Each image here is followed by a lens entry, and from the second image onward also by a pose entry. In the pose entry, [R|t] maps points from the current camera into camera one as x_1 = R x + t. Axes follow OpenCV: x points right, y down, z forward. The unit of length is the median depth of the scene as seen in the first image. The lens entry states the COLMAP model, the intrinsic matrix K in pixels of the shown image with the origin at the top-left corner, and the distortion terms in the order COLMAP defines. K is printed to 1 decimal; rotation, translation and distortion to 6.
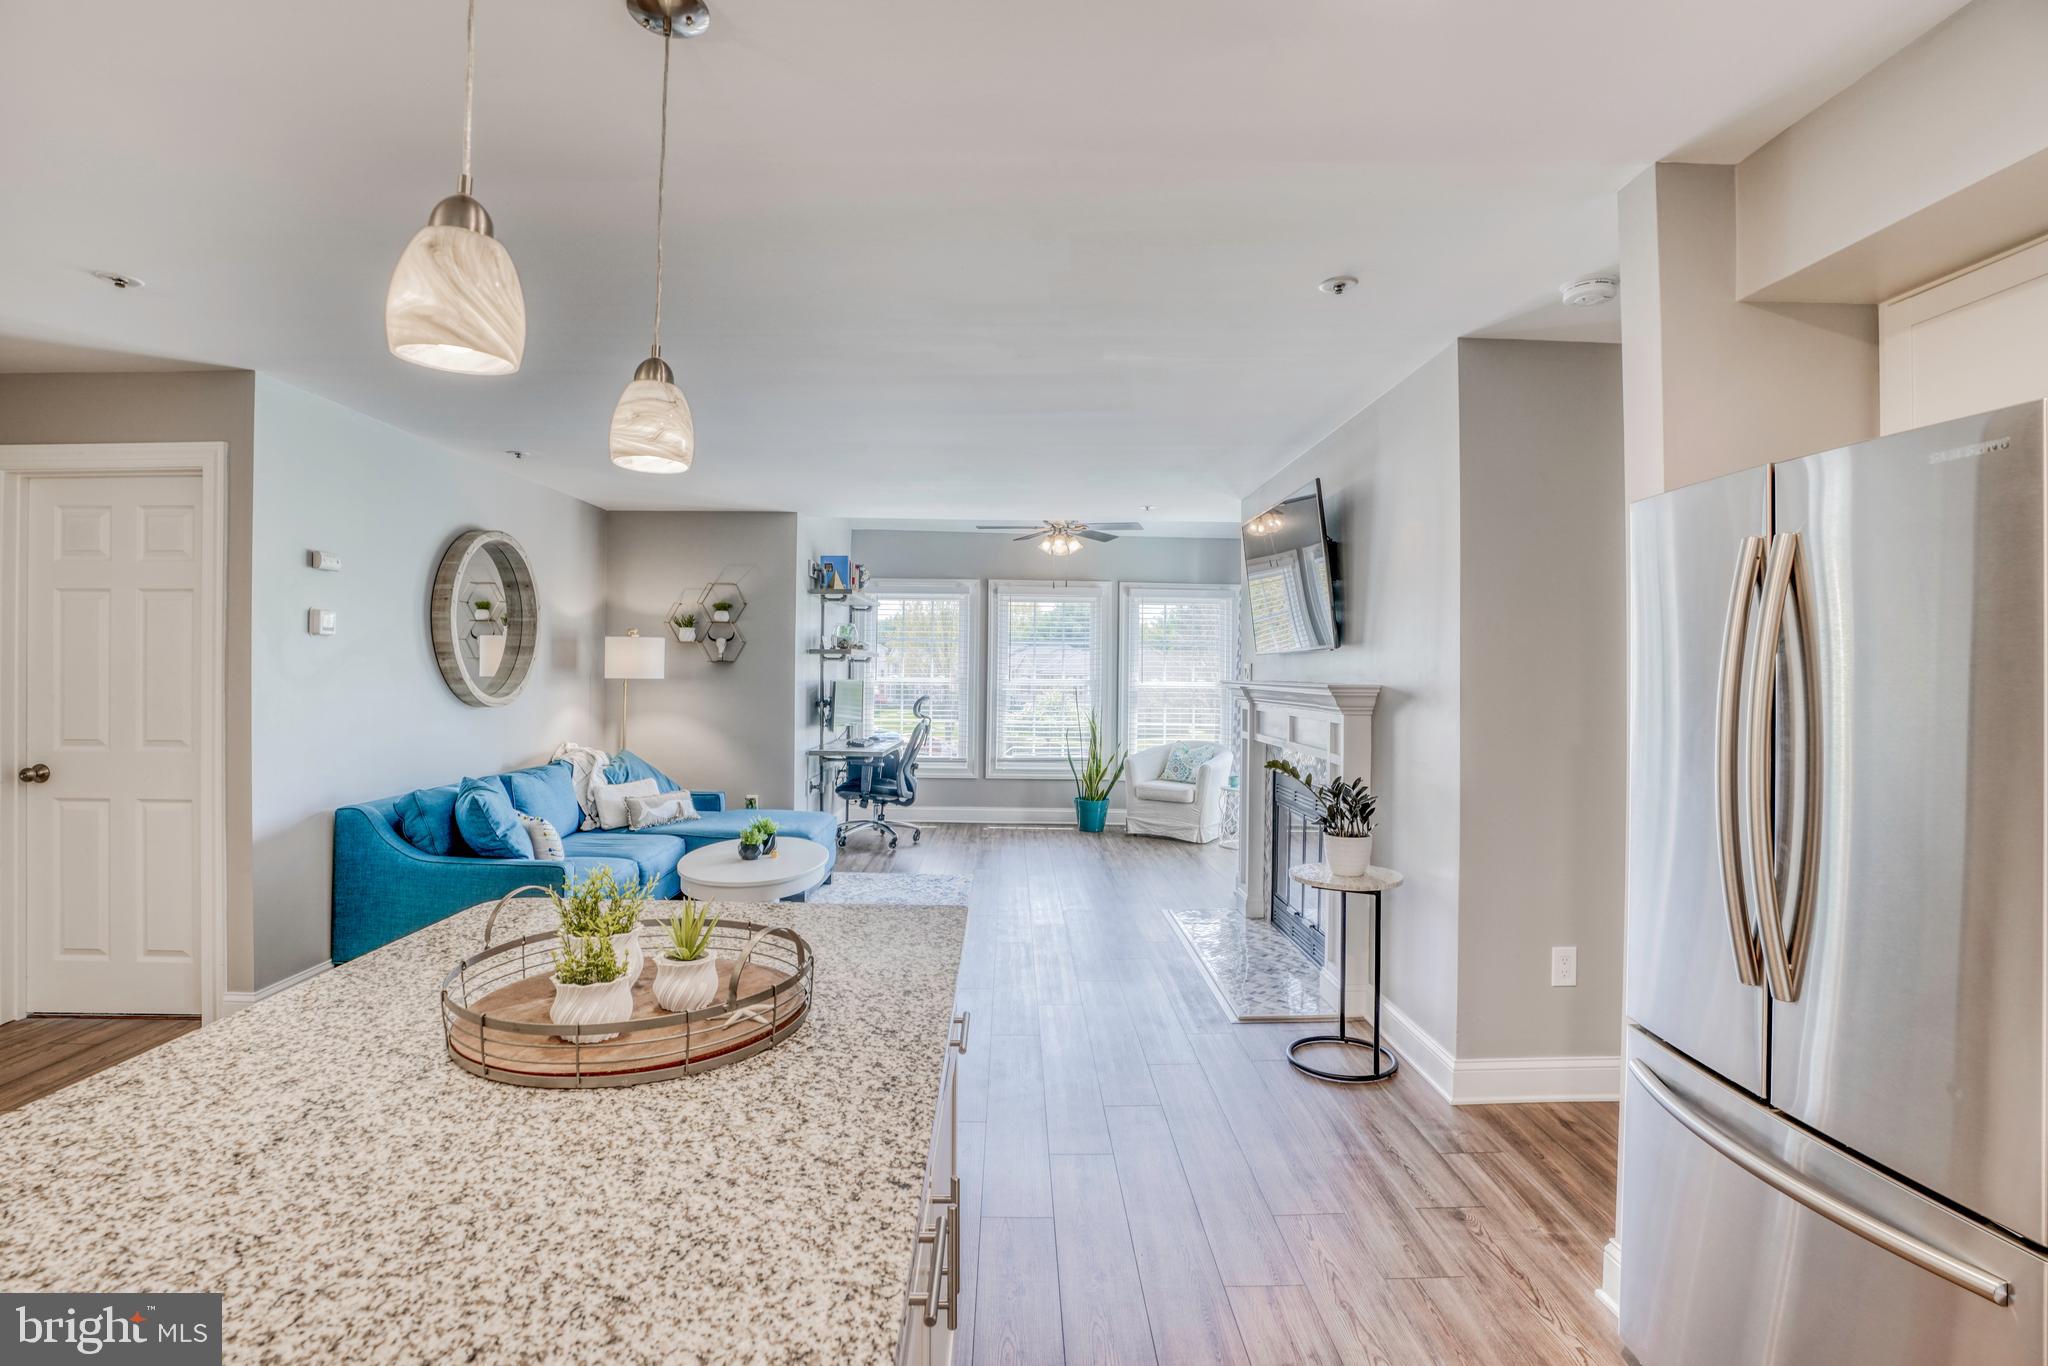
lens RADIAL K [[965.0, 0, 1006.7], [0, 965.0, 664.0], [0, 0, 1]] dist [-0.069641, 0.024253]
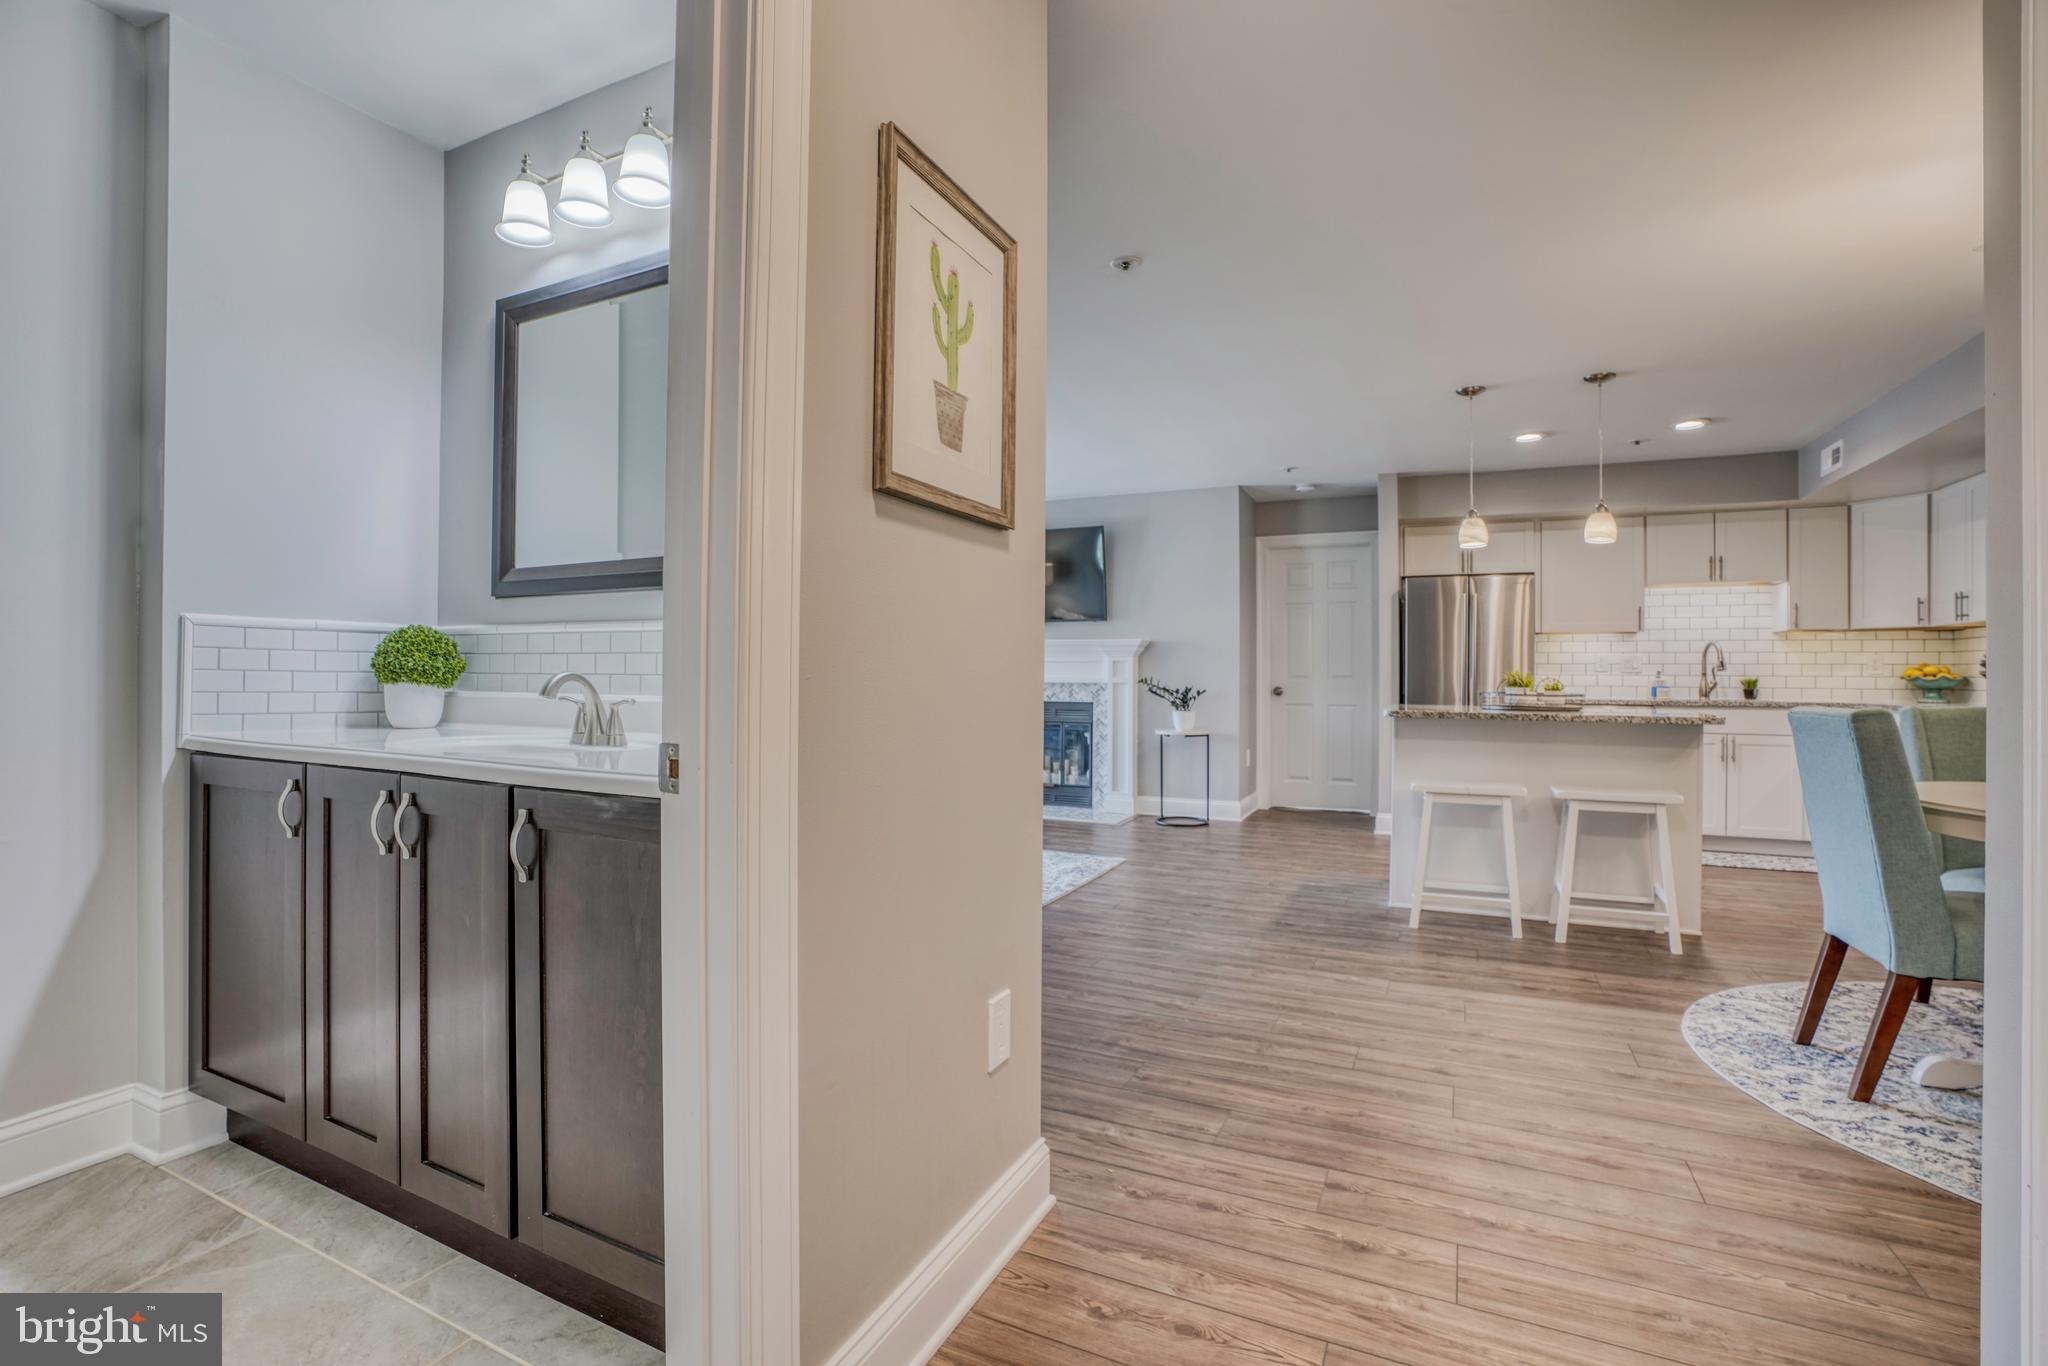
lens RADIAL K [[951.3, 0, 1008.6], [0, 951.3, 667.4], [0, 0, 1]] dist [-0.069503, 0.029005]
pose [[0.428996, 0.002290, 0.903304, -0.867841], [-0.010106, 0.999946, 0.002265, 0.044240], [-0.903250, -0.010101, 0.428996, 0.247242]]
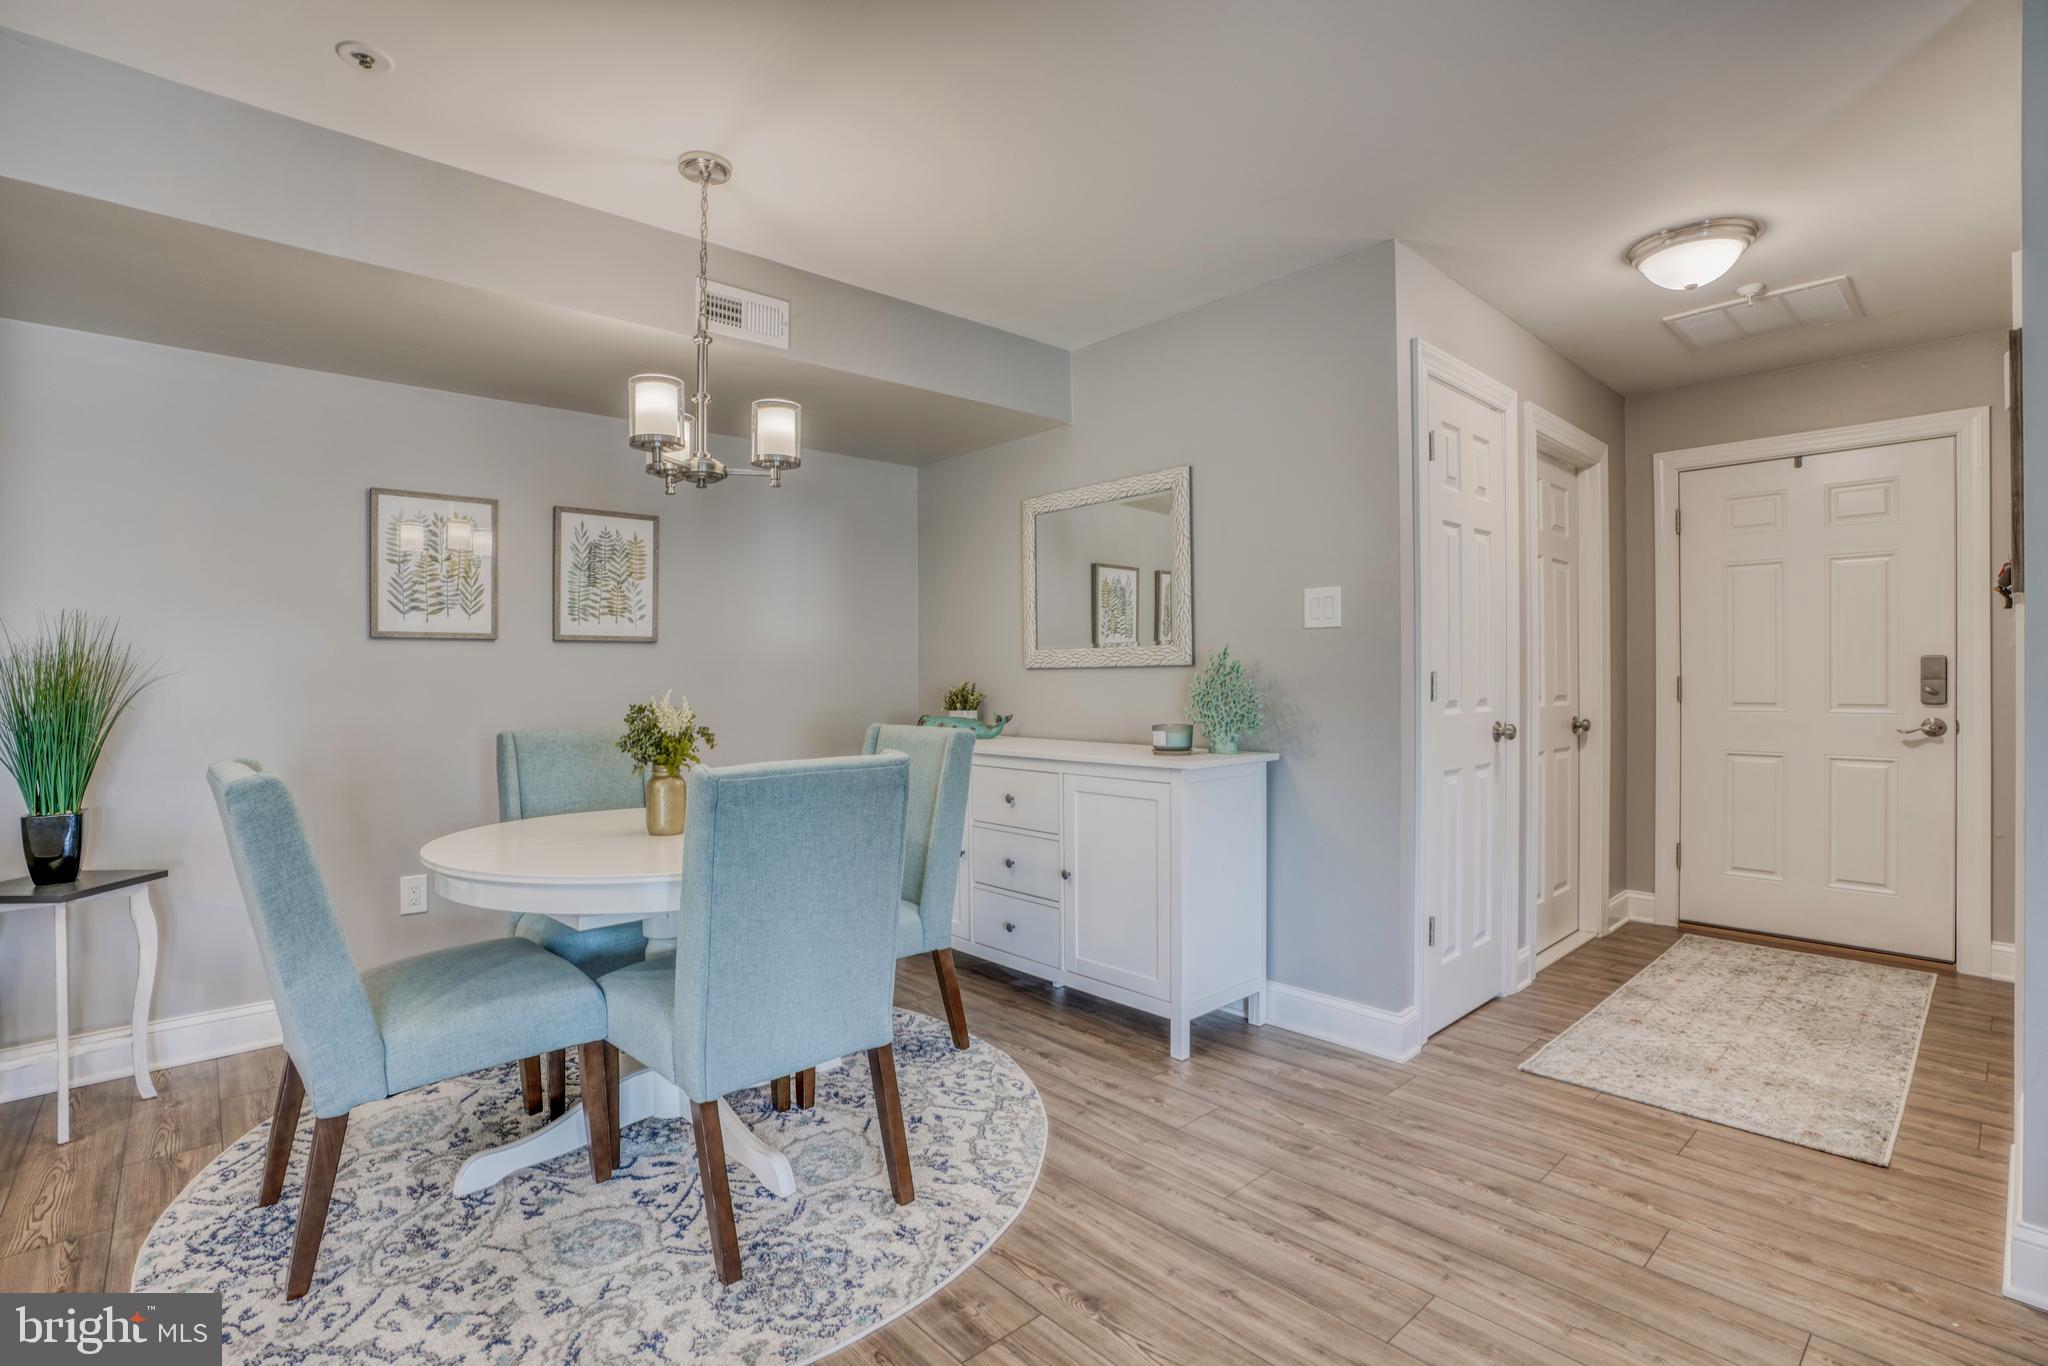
lens RADIAL K [[957.8, 0, 1006.5], [0, 957.8, 680.2], [0, 0, 1]] dist [-0.071975, 0.027575]
pose [[-0.744275, -0.004979, -0.667855, -0.207997], [0.001985, 0.999951, -0.009666, 0.037128], [0.667870, -0.008519, -0.744229, 0.361917]]
